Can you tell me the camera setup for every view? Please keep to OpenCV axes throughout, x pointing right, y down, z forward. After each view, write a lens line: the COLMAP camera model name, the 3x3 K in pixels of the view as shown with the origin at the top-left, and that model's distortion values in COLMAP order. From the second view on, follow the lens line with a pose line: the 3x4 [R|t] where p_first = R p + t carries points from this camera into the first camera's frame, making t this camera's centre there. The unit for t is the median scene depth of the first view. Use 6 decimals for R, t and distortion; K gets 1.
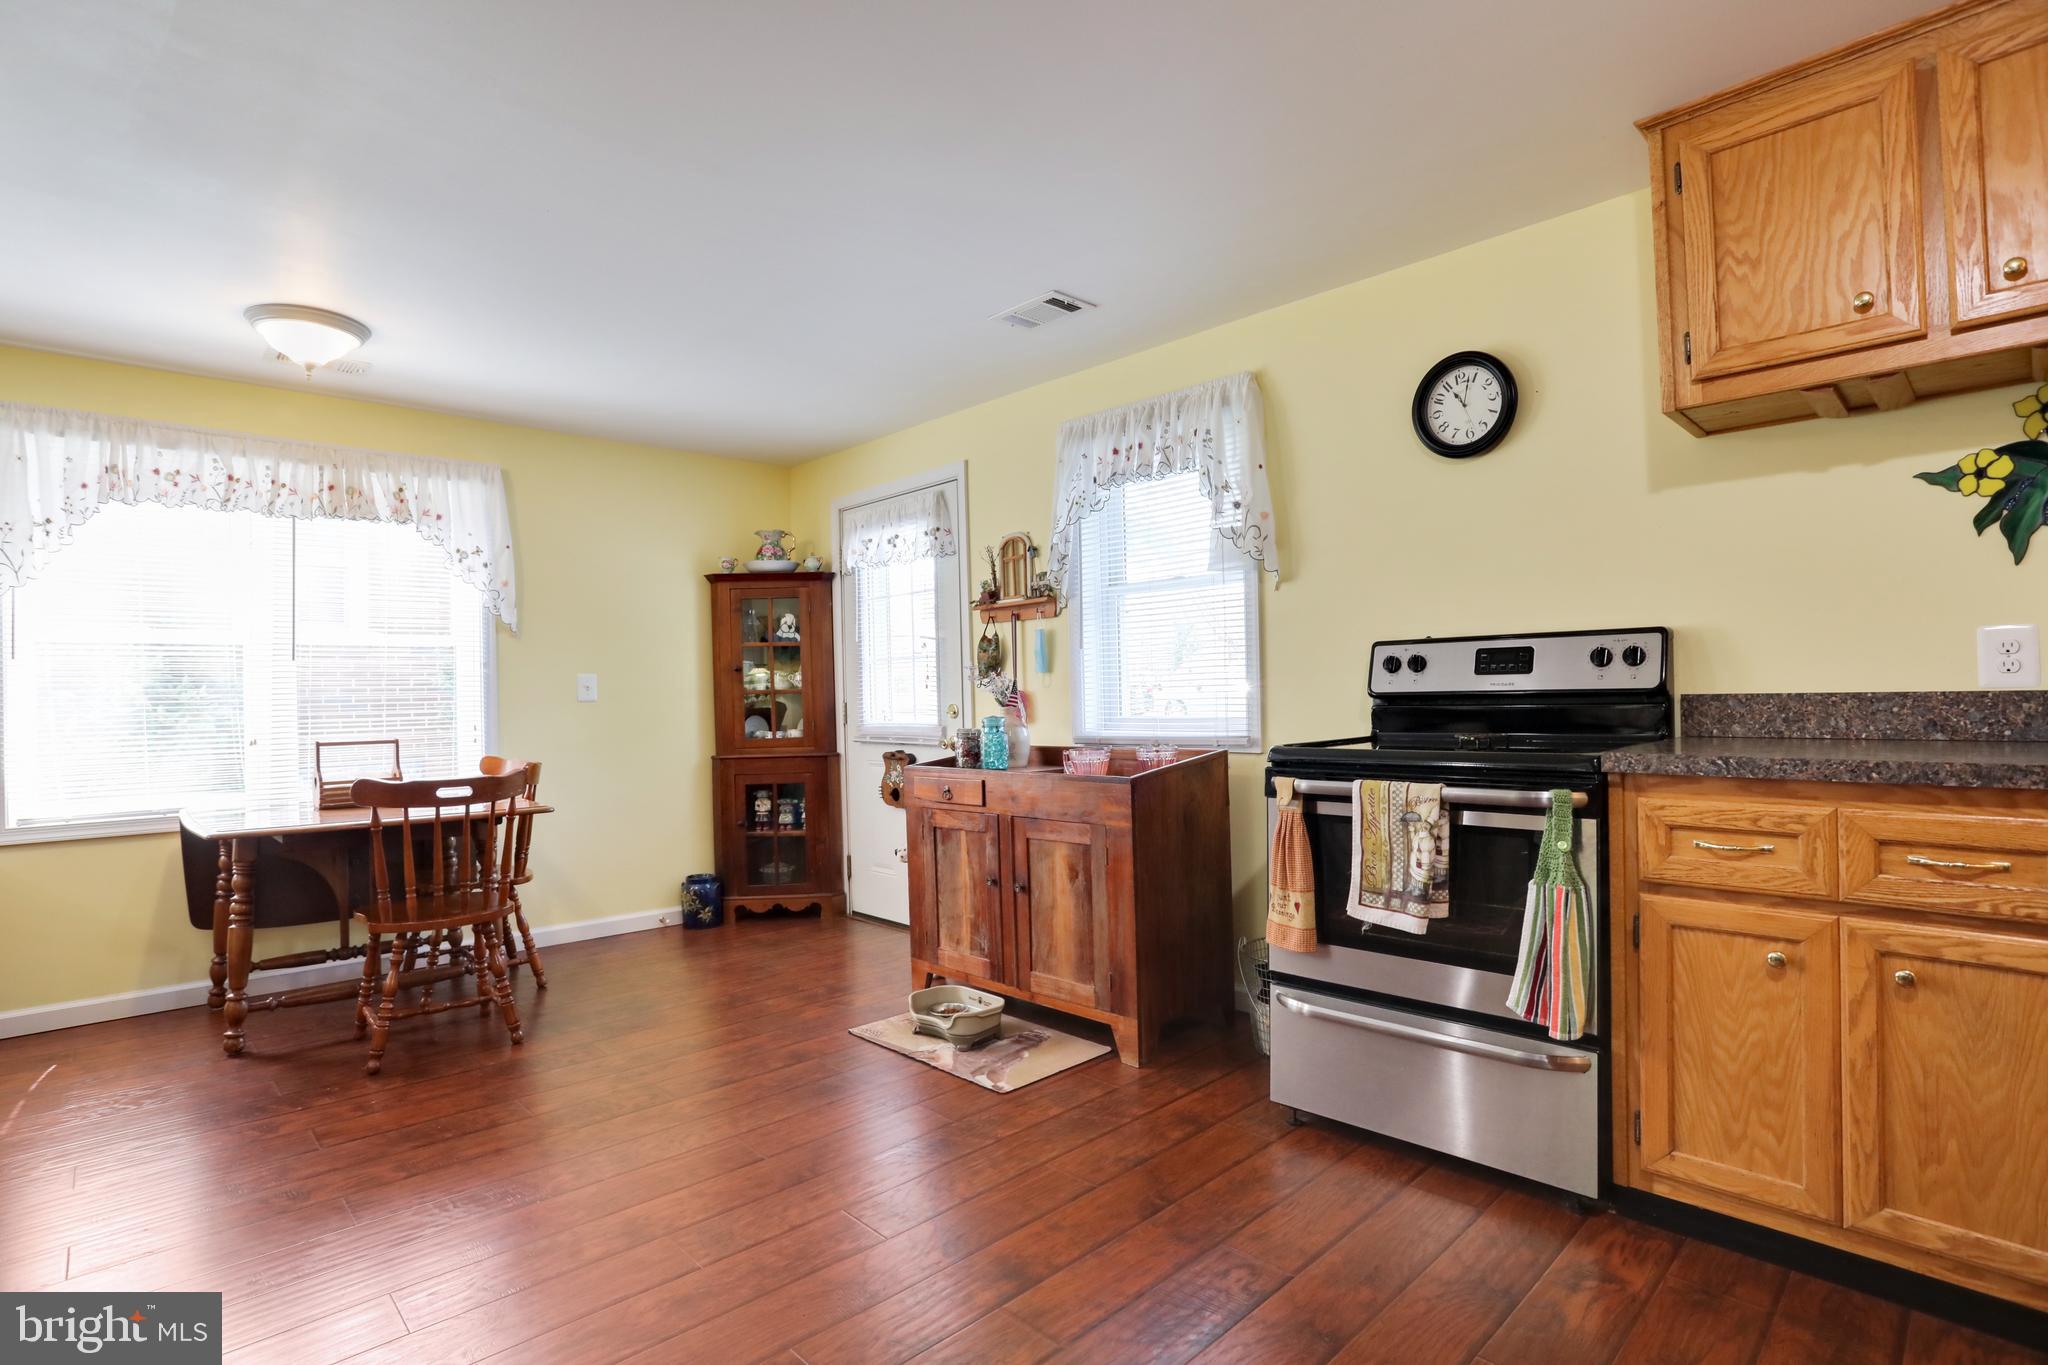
lens RADIAL K [[1004.4, 0, 1024.1], [0, 1004.4, 678.7], [0, 0, 1]] dist [-0.057394, 0.018336]
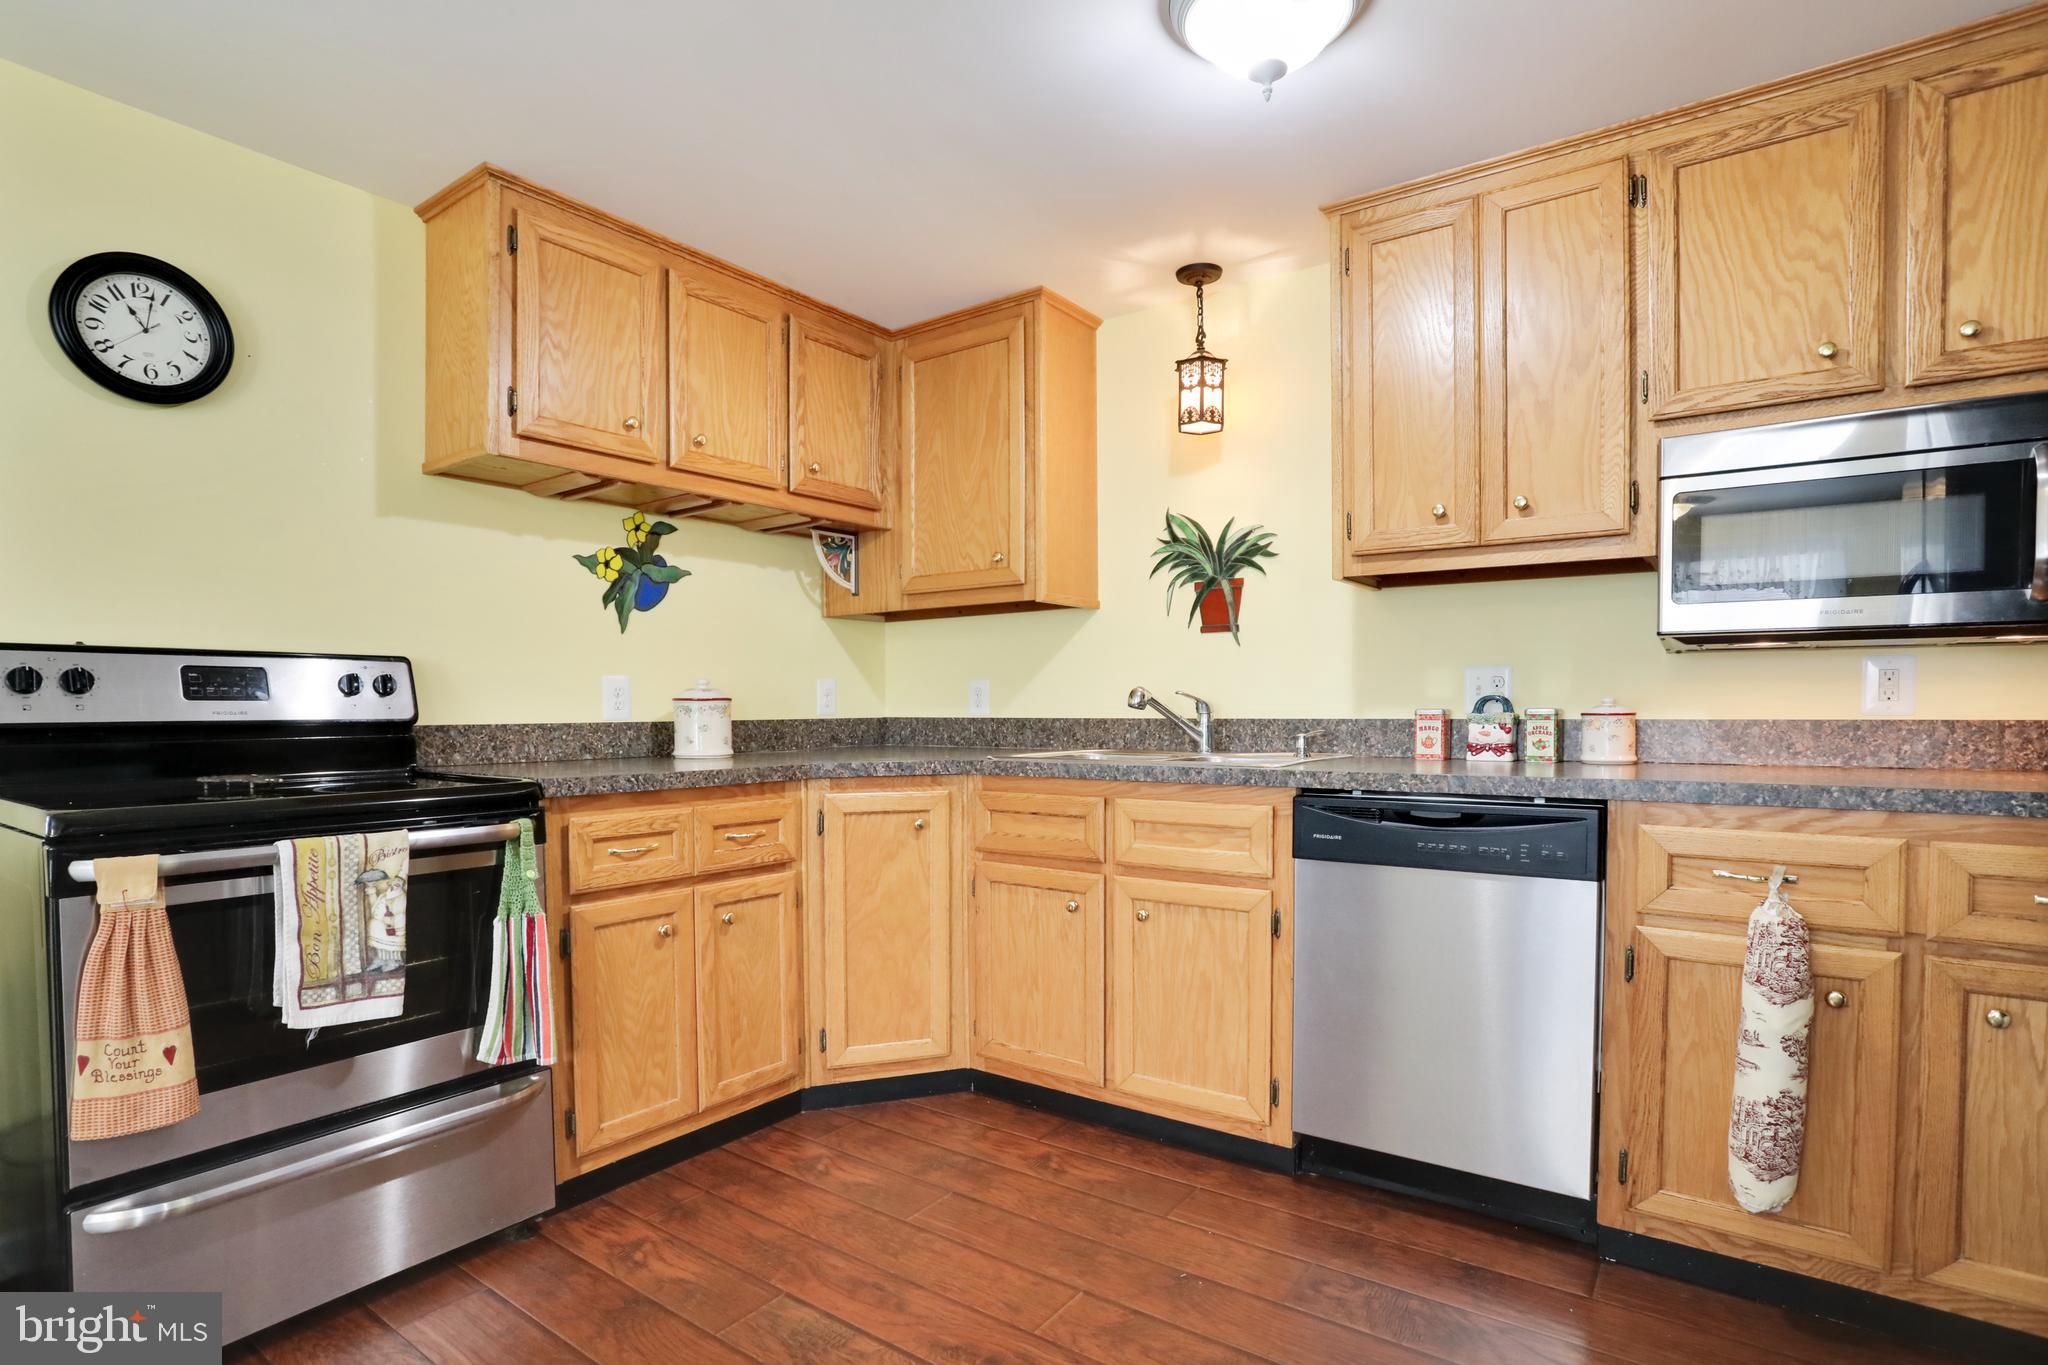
lens RADIAL K [[1004.4, 0, 1029.5], [0, 1004.4, 731.3], [0, 0, 1]] dist [-0.057394, 0.018336]
pose [[-0.182835, -0.003062, 0.983139, -0.460603], [-0.008048, 0.999966, 0.001618, 0.016393], [-0.983111, -0.007617, -0.182854, 0.598682]]
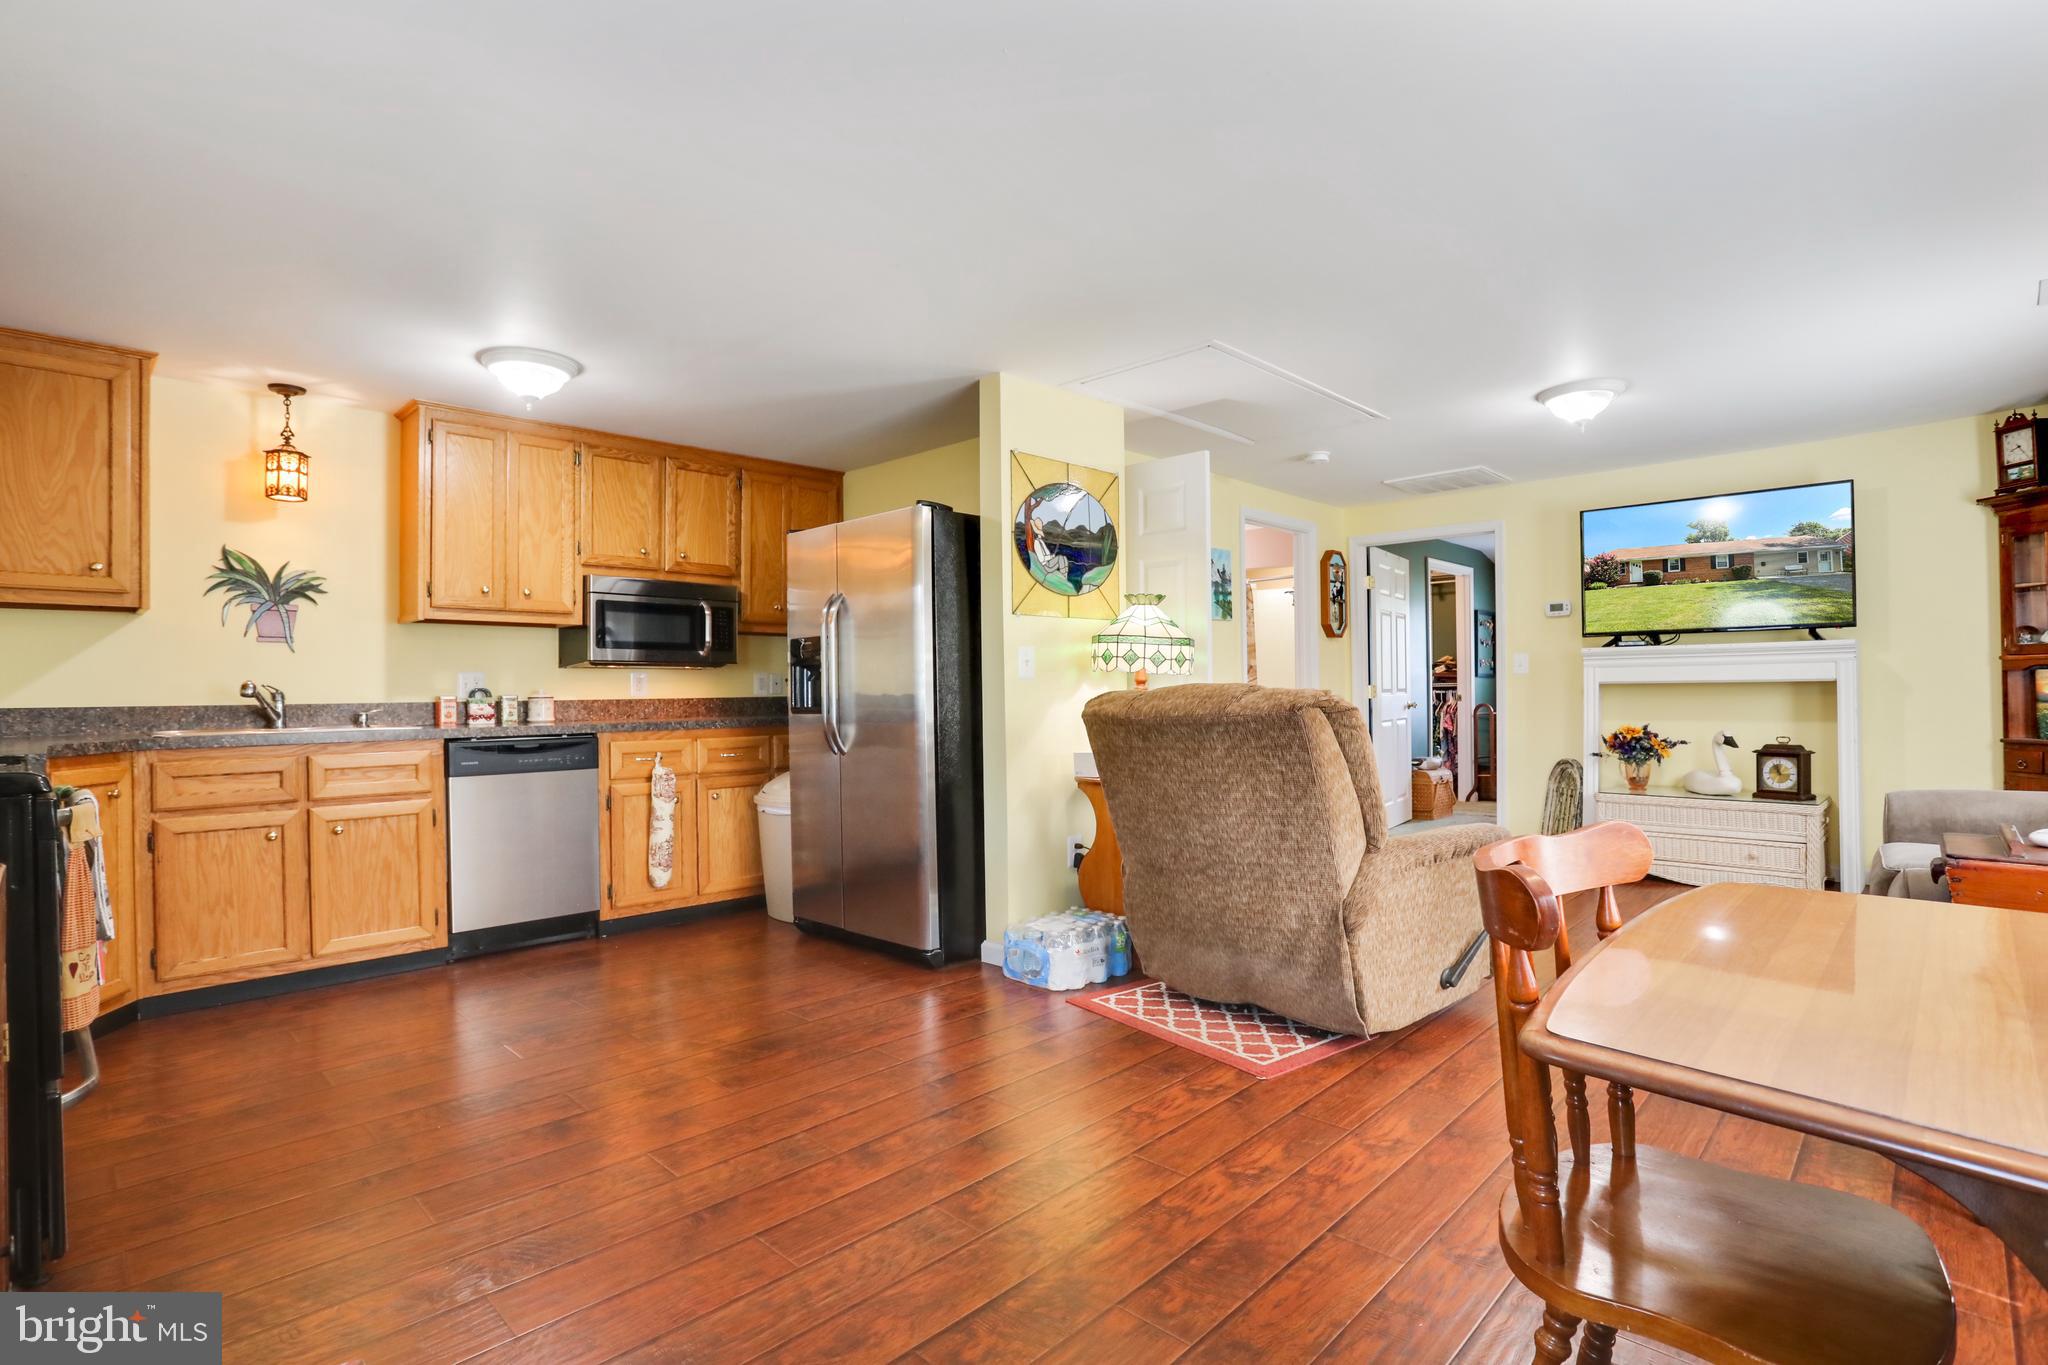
lens RADIAL K [[1004.4, 0, 999.6], [0, 1004.4, 691.8], [0, 0, 1]] dist [-0.057394, 0.018336]
pose [[-0.999391, 0.034251, -0.006636, -0.507468], [0.034371, 0.999230, -0.018904, 0.055072], [0.005983, -0.019120, -0.999799, 1.902190]]
